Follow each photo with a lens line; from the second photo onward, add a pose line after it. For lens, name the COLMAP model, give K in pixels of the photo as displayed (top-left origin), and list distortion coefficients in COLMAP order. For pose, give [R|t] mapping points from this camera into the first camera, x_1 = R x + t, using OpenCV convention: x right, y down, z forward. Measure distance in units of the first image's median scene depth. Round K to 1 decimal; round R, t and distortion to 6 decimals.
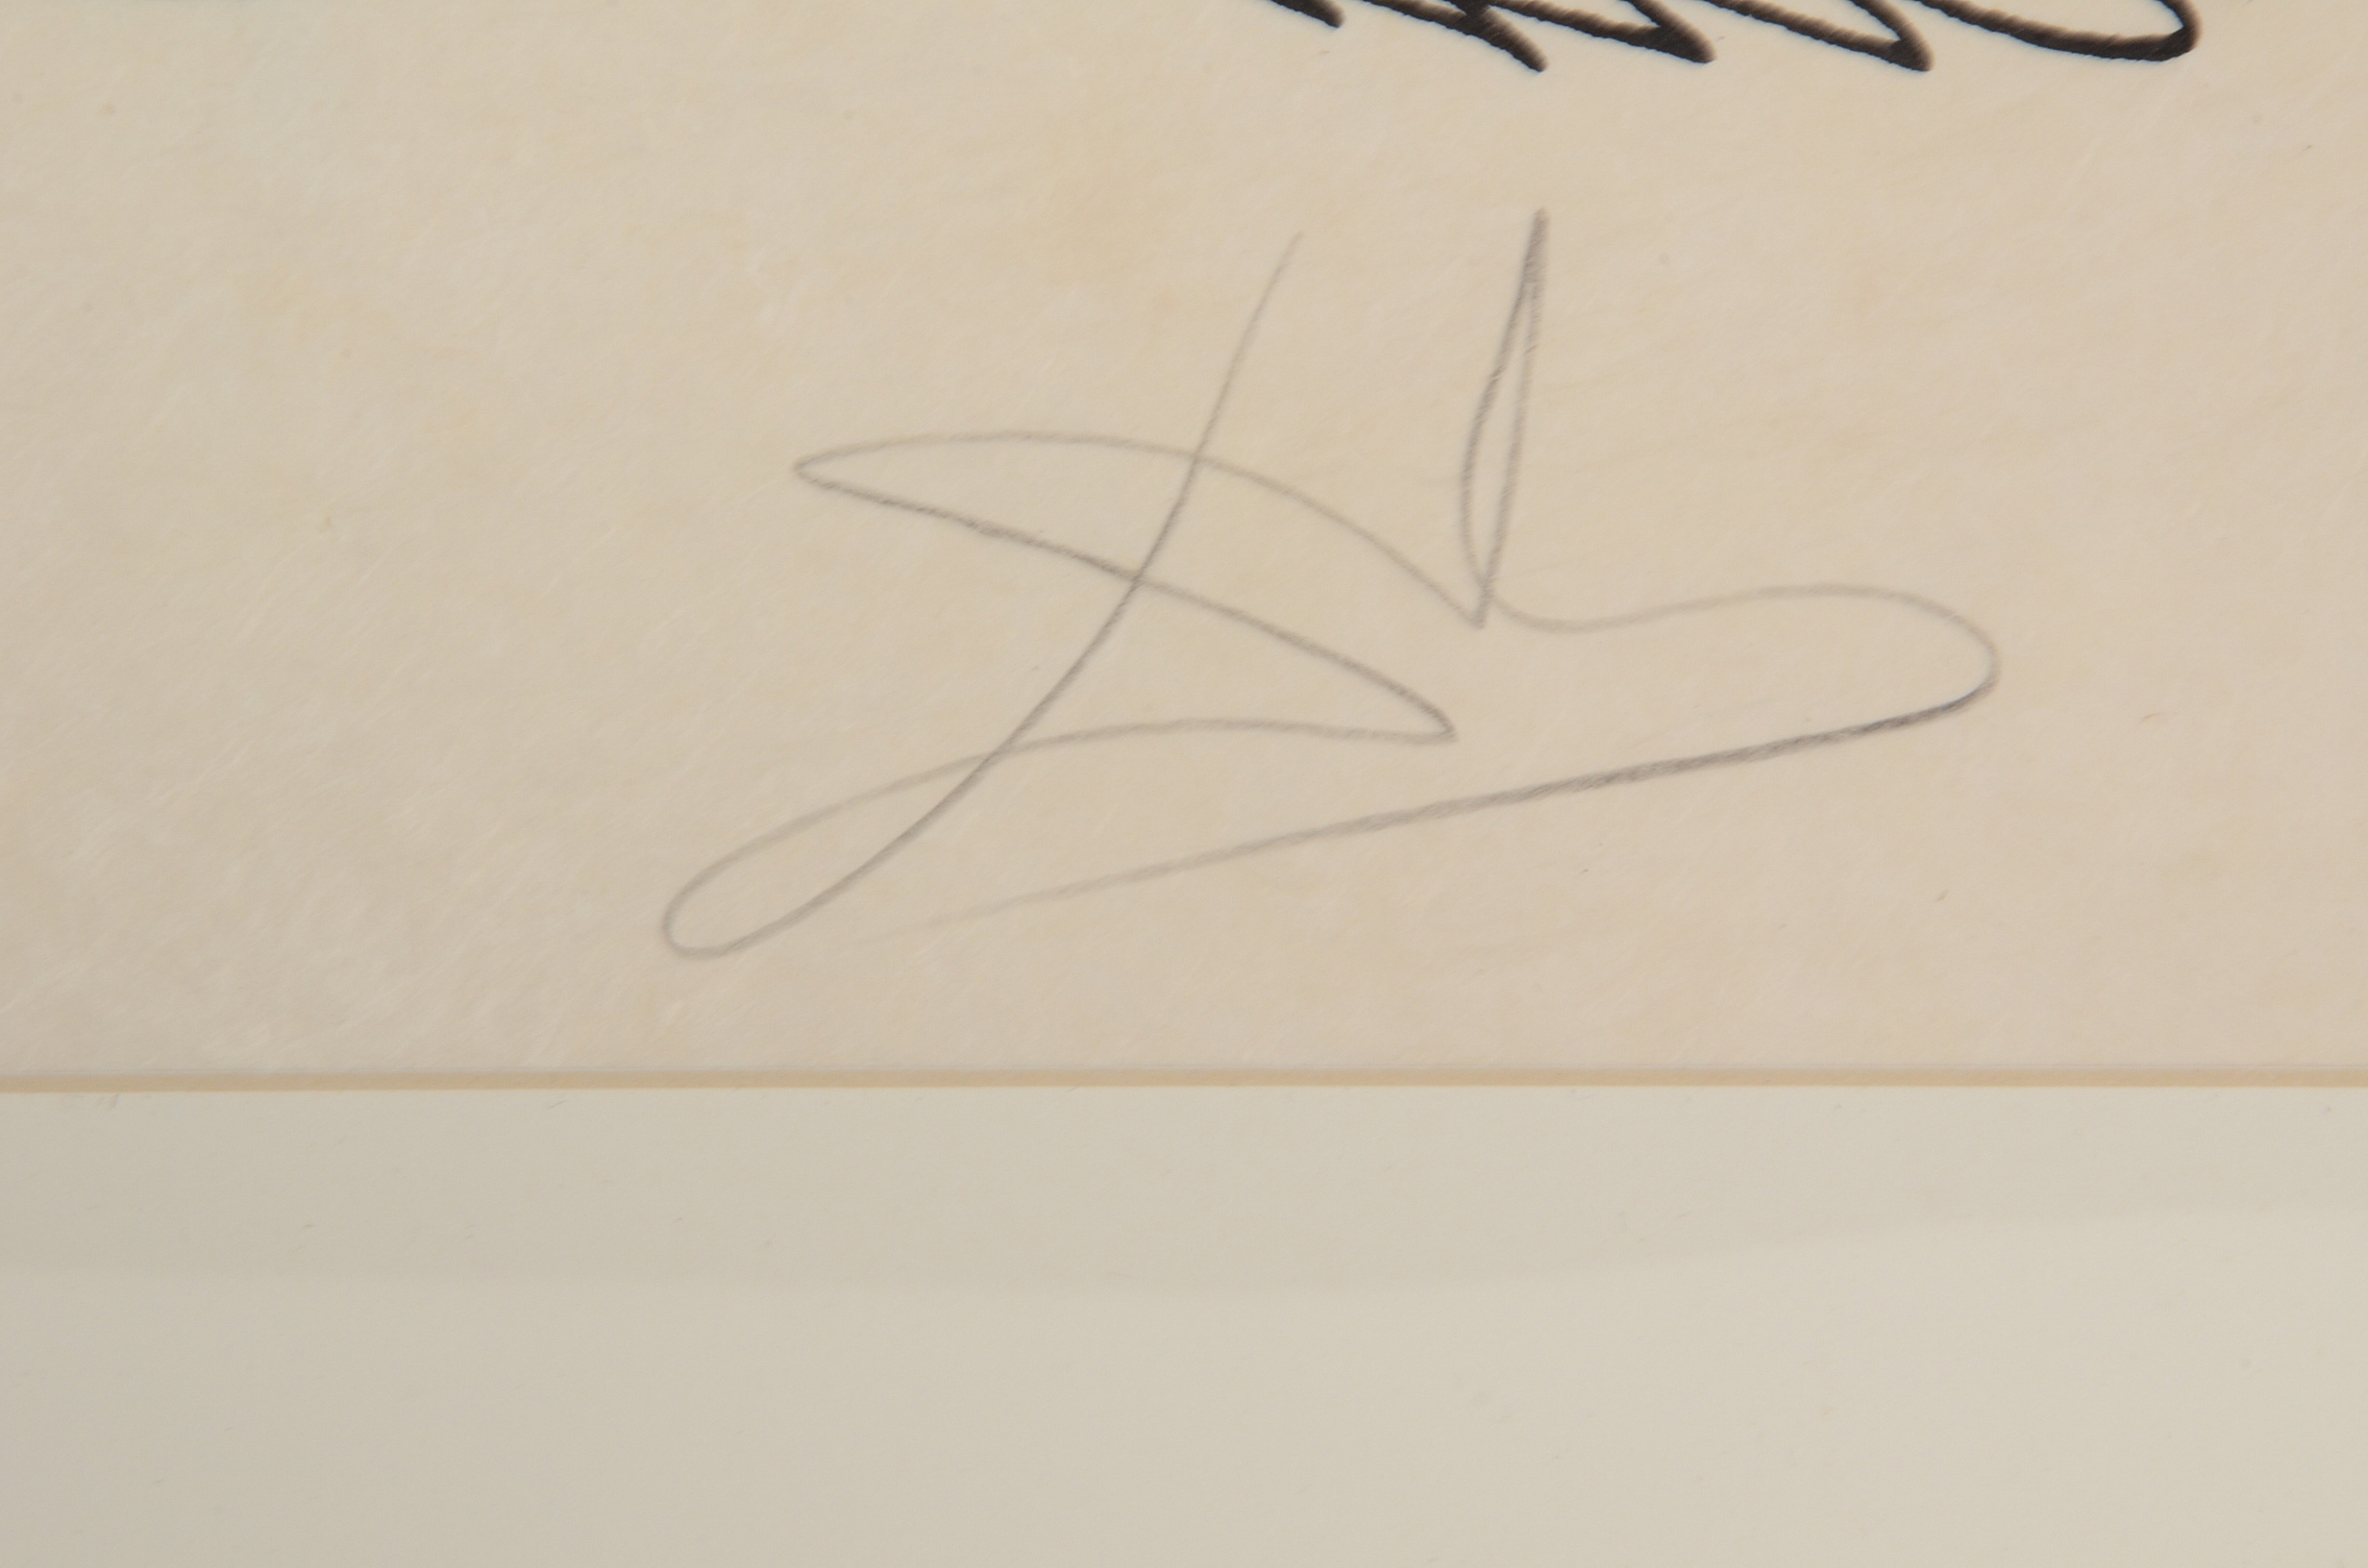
lens RADIAL K [[10629.2, 0, 1184.7], [0, 10629.2, 785.0], [0, 0, 1]] dist [-0.298540, 0.000000]
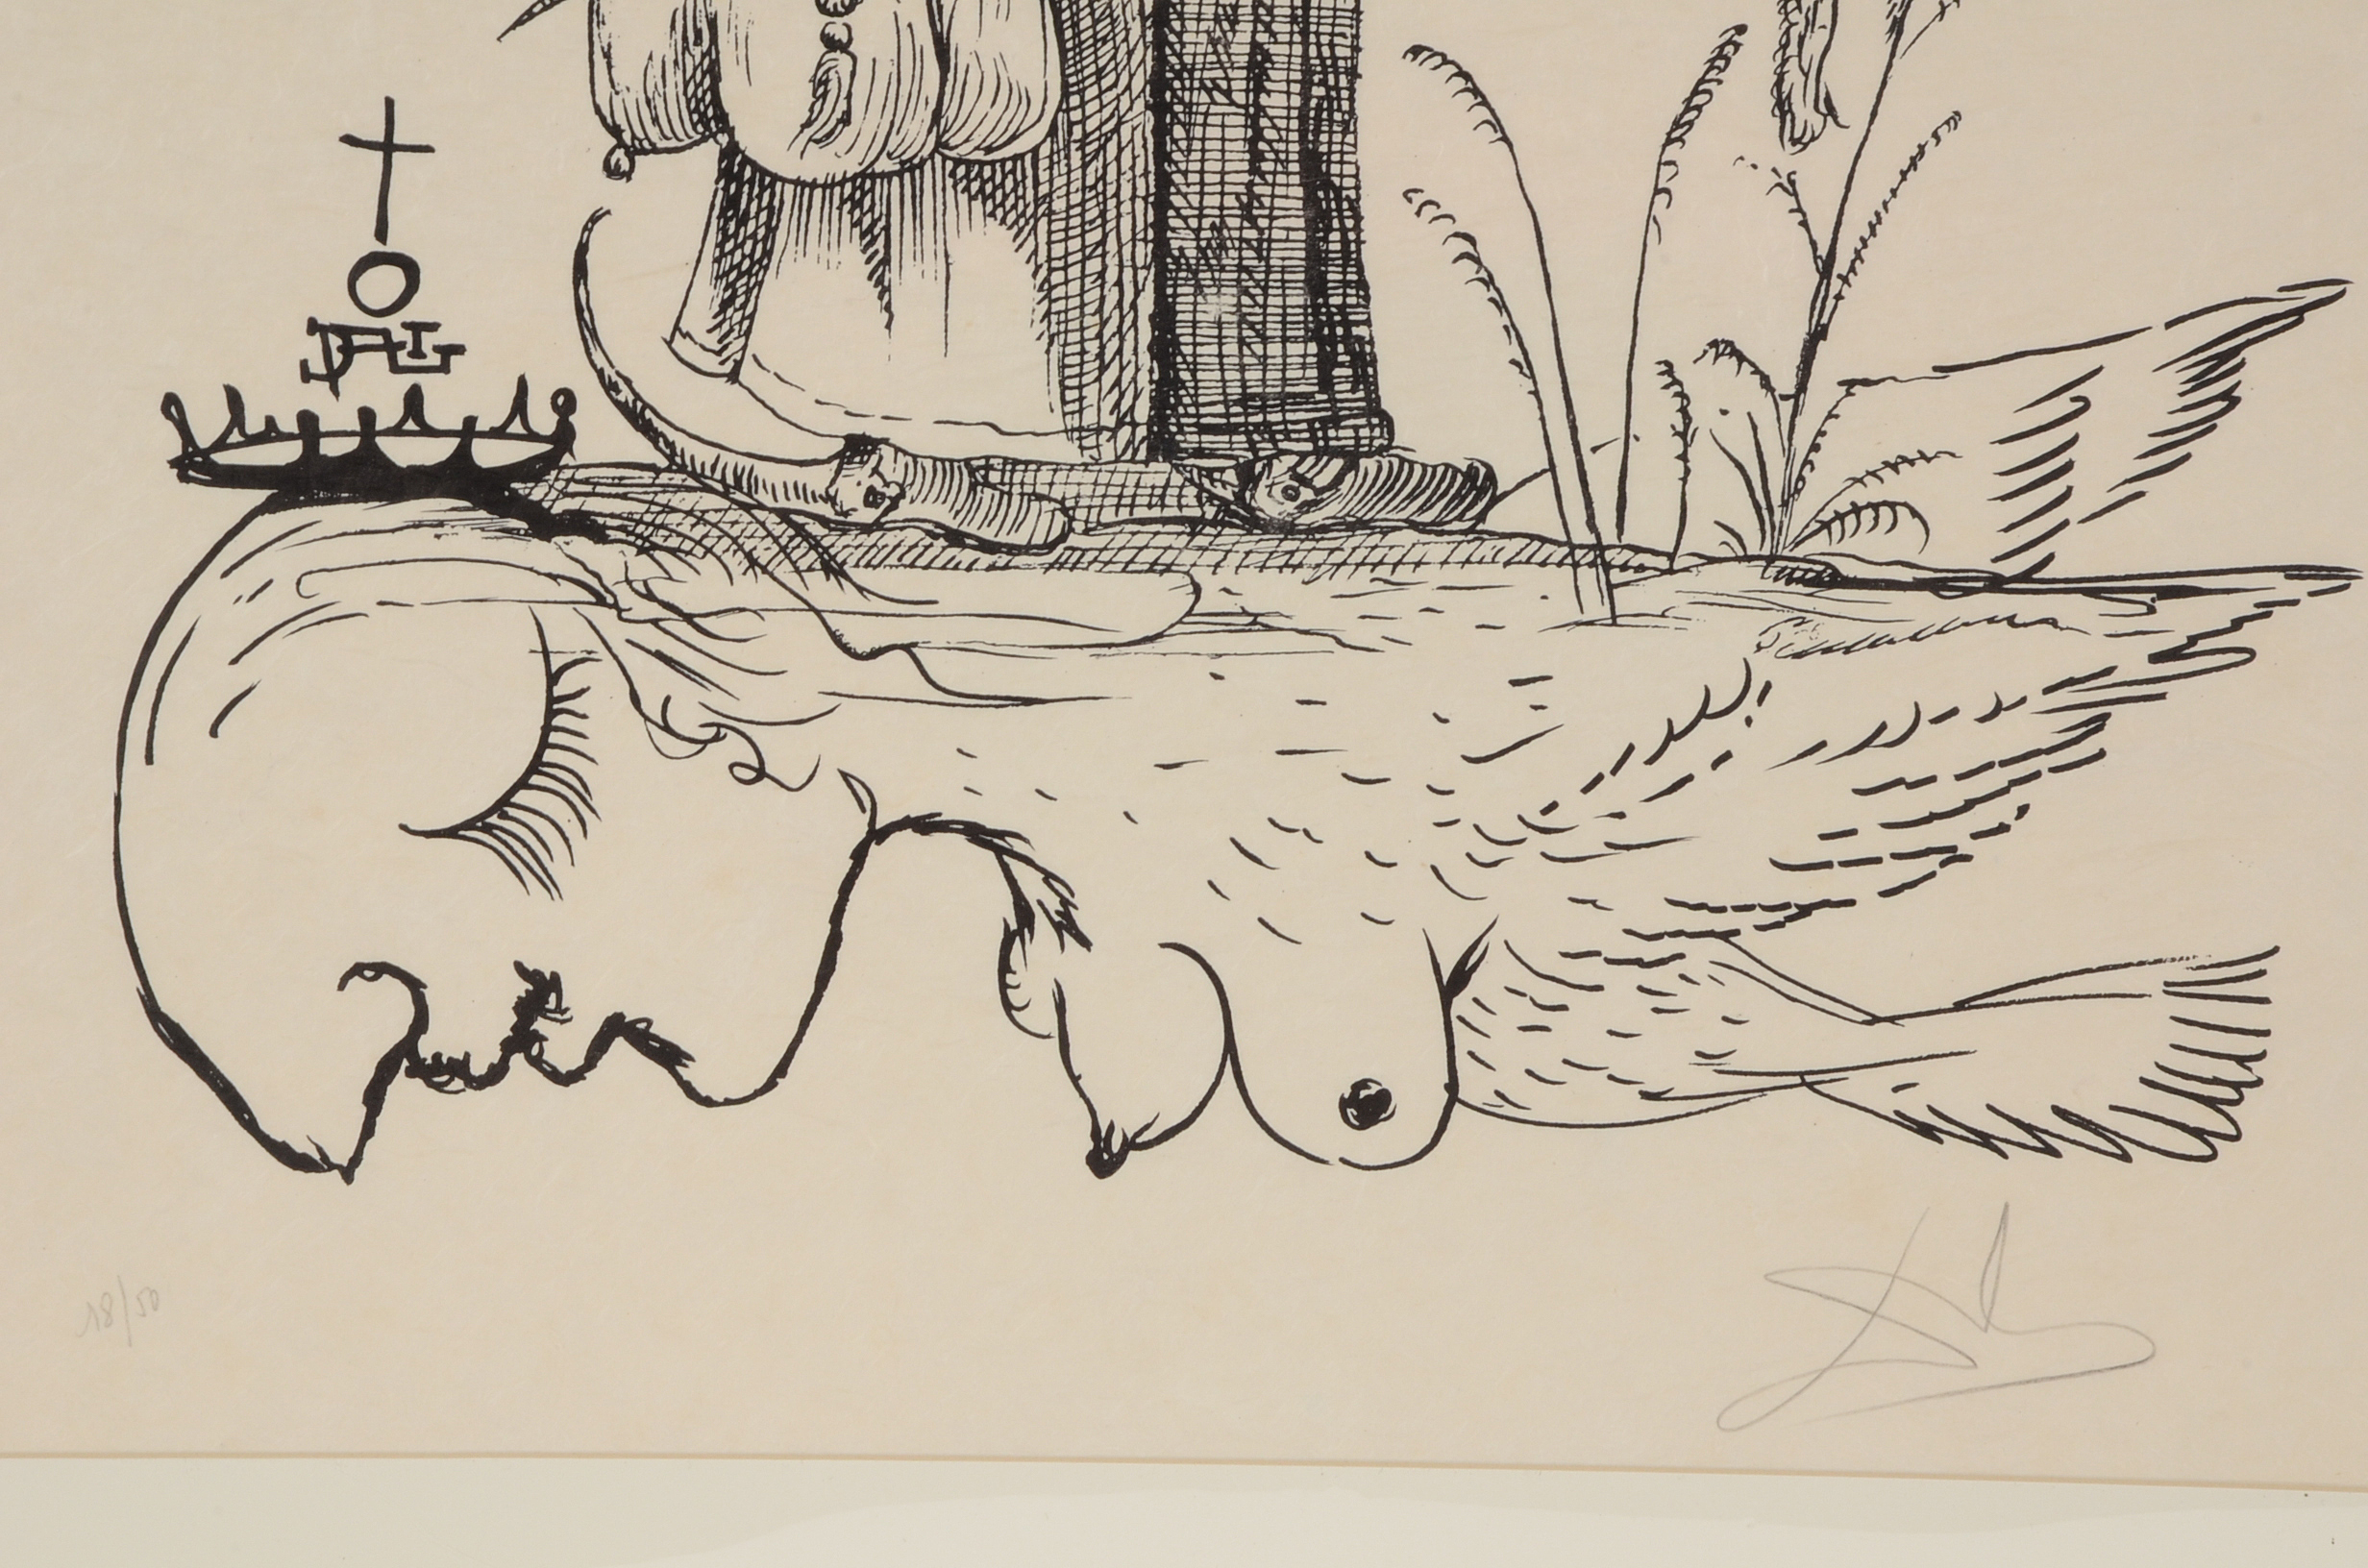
lens RADIAL K [[9189.3, 0, 1169.8], [0, 9189.3, 783.9], [0, 0, 1]] dist [1.281375, 0.000000]
pose [[0.999639, 0.015596, -0.021869, -0.156506], [-0.017091, 0.997405, -0.069938, 0.020485], [0.020722, 0.070287, 0.997312, -1.781260]]
